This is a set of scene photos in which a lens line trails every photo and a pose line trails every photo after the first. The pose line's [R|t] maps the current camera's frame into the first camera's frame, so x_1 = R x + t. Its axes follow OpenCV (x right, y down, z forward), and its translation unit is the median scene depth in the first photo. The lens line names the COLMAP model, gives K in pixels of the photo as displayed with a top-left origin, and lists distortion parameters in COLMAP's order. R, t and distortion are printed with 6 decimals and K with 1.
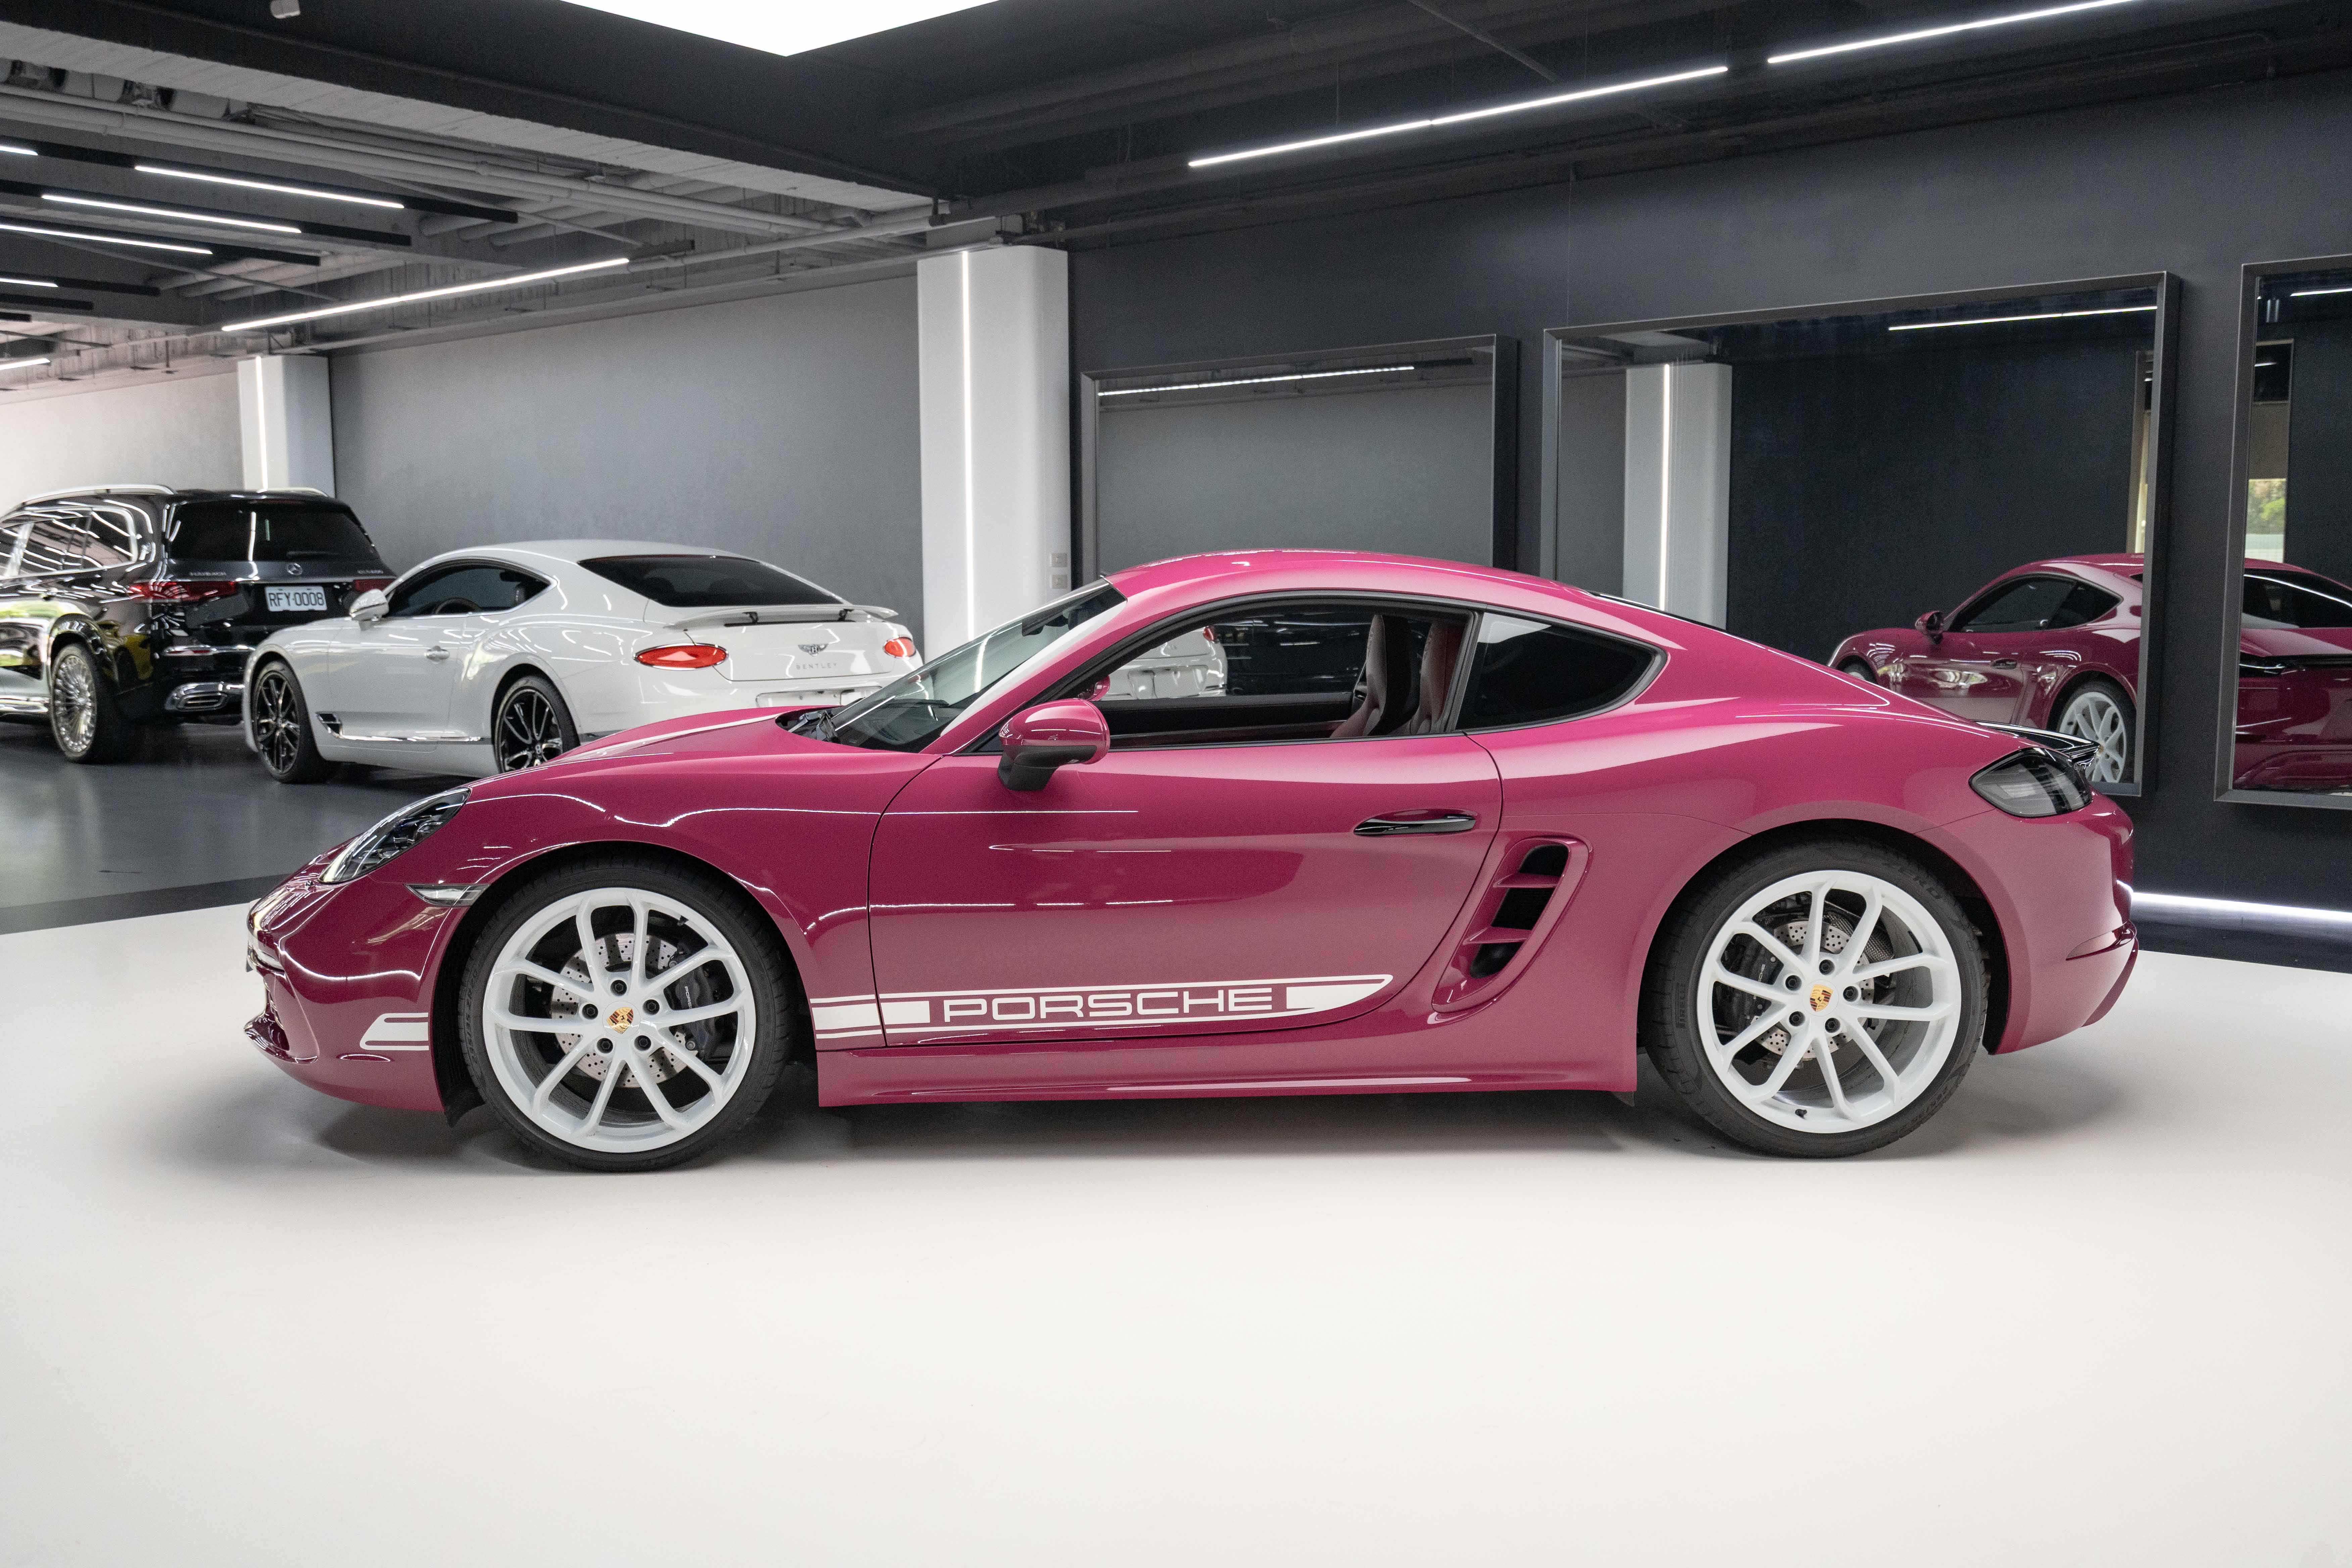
lens RADIAL K [[1978.2, 0, 1175.0], [0, 1978.2, 787.3], [0, 0, 1]] dist [-0.016262, 0.020206]
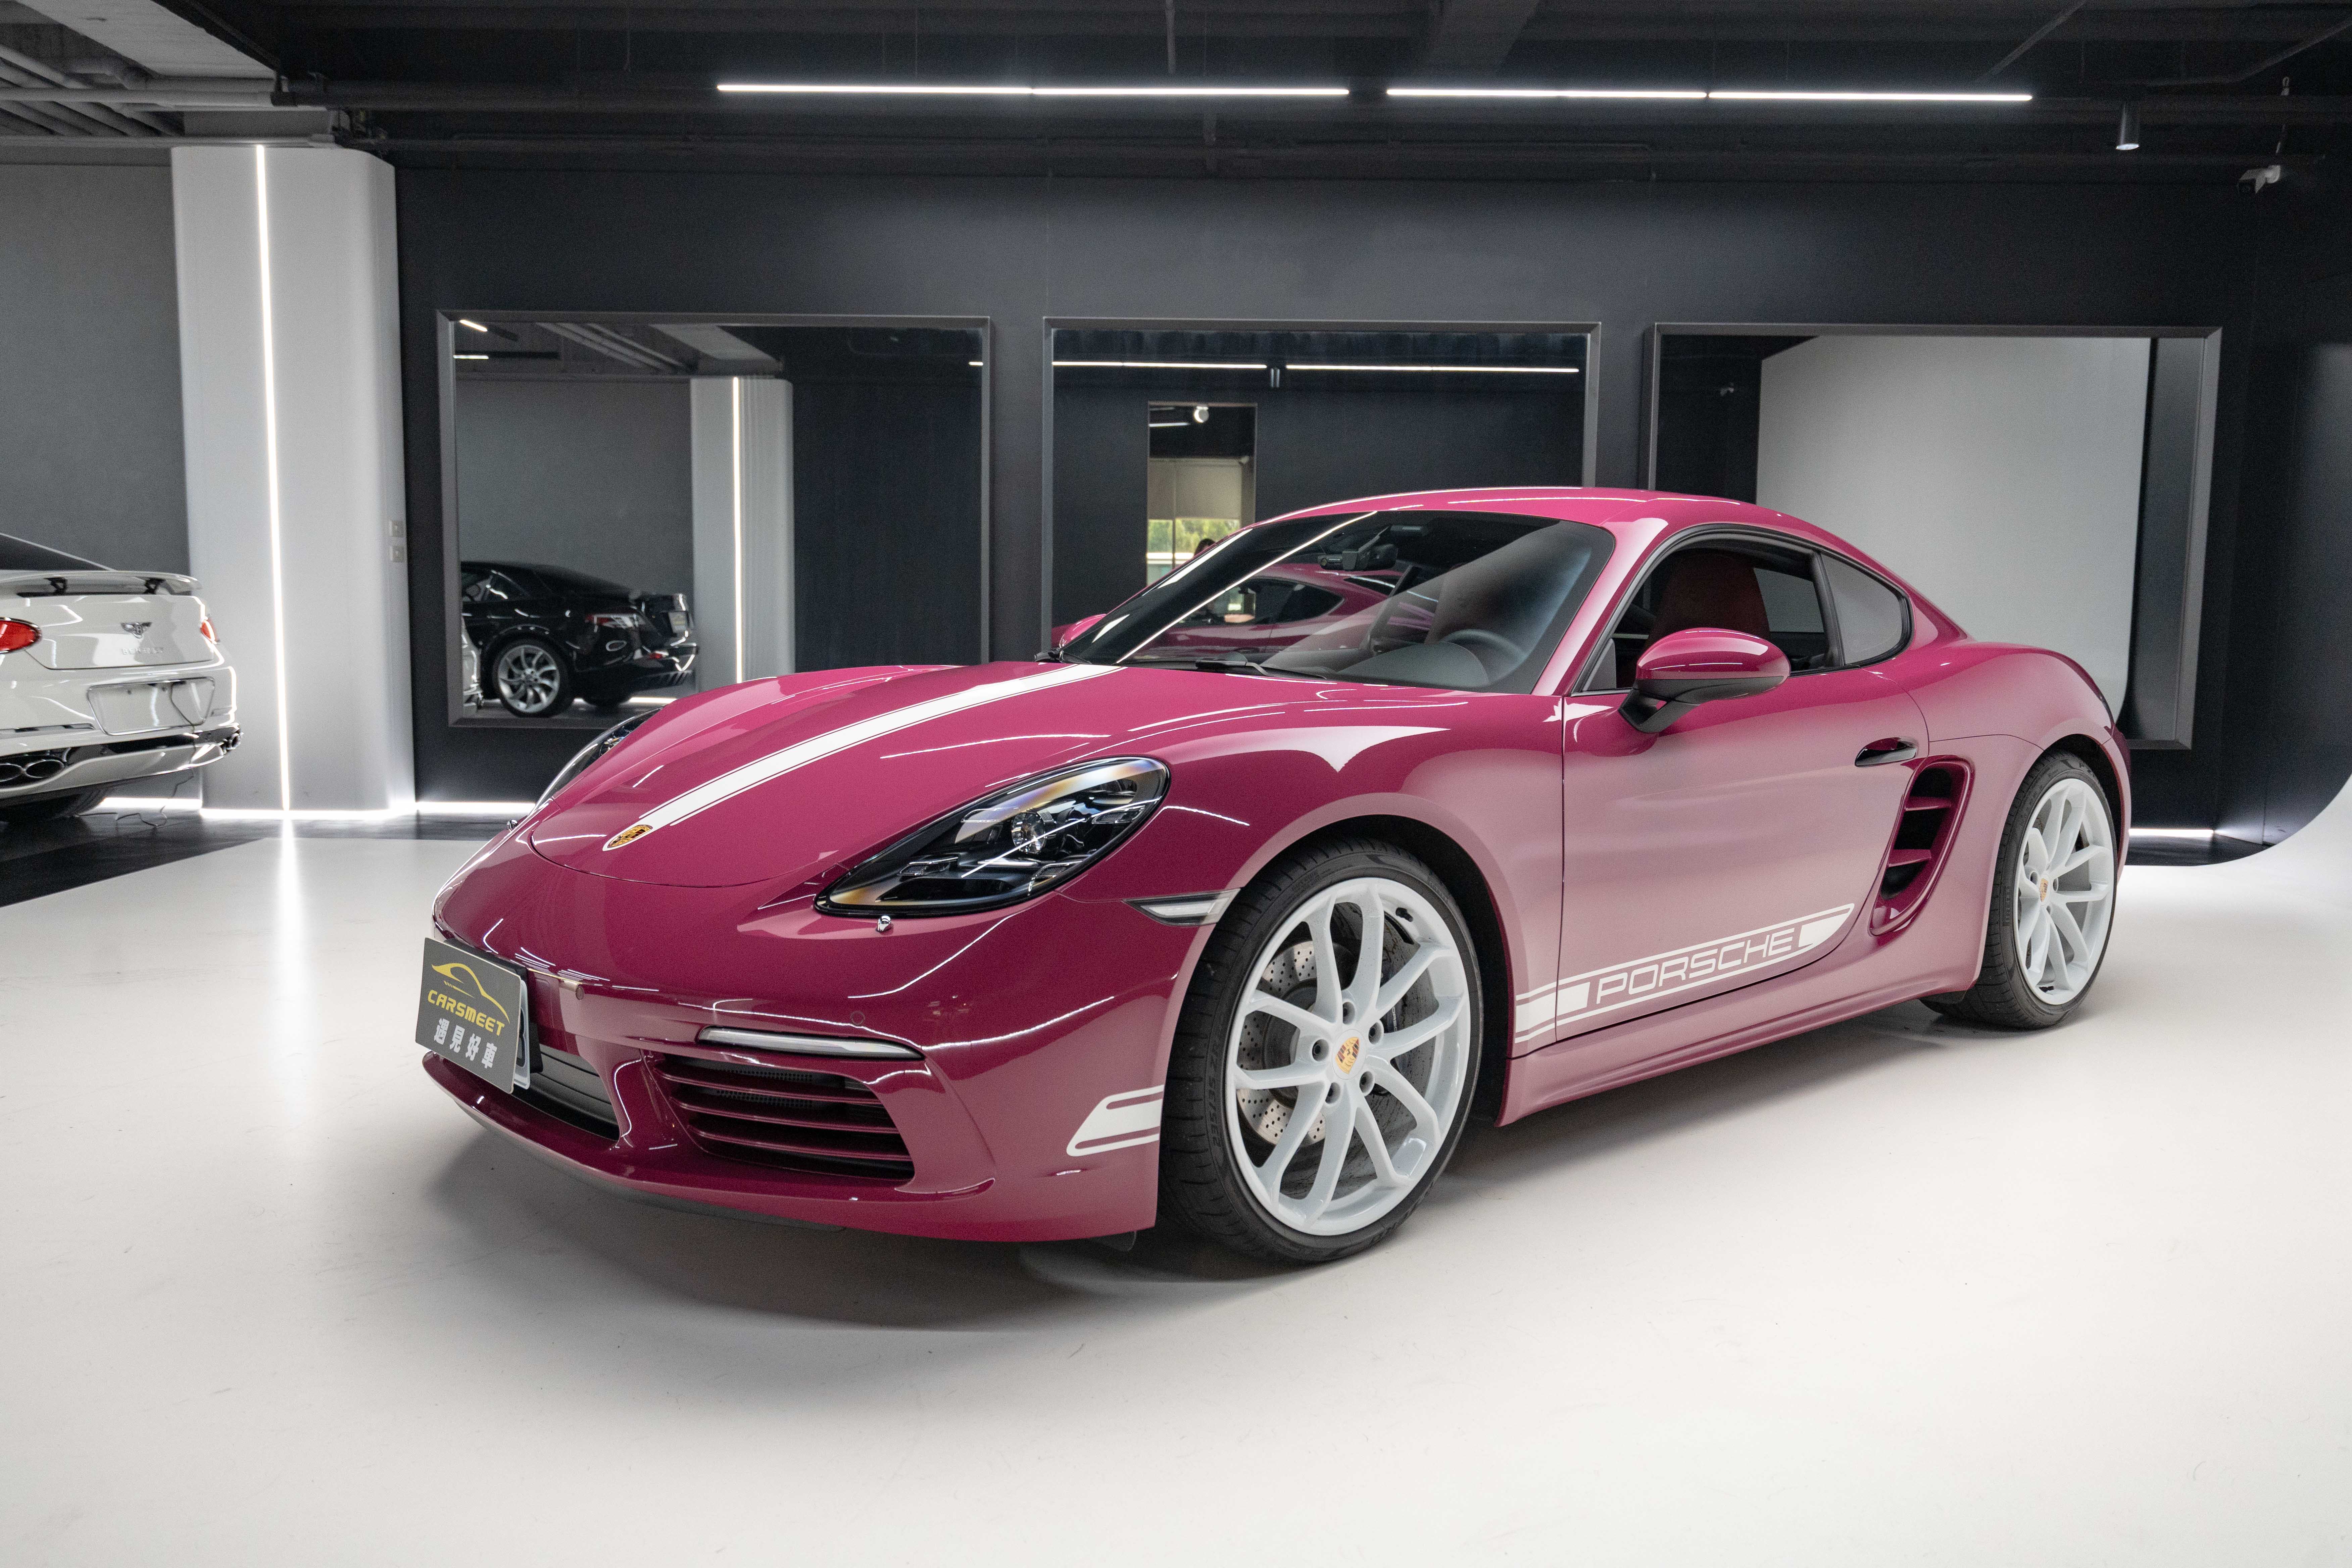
lens RADIAL K [[1774.9, 0, 1177.0], [0, 1774.9, 795.0], [0, 0, 1]] dist [-0.011867, -0.007382]
pose [[0.773987, -0.051779, 0.631081, -0.312341], [0.050040, 0.998536, 0.020557, 0.000950], [-0.631222, 0.015668, 0.775444, 0.216050]]
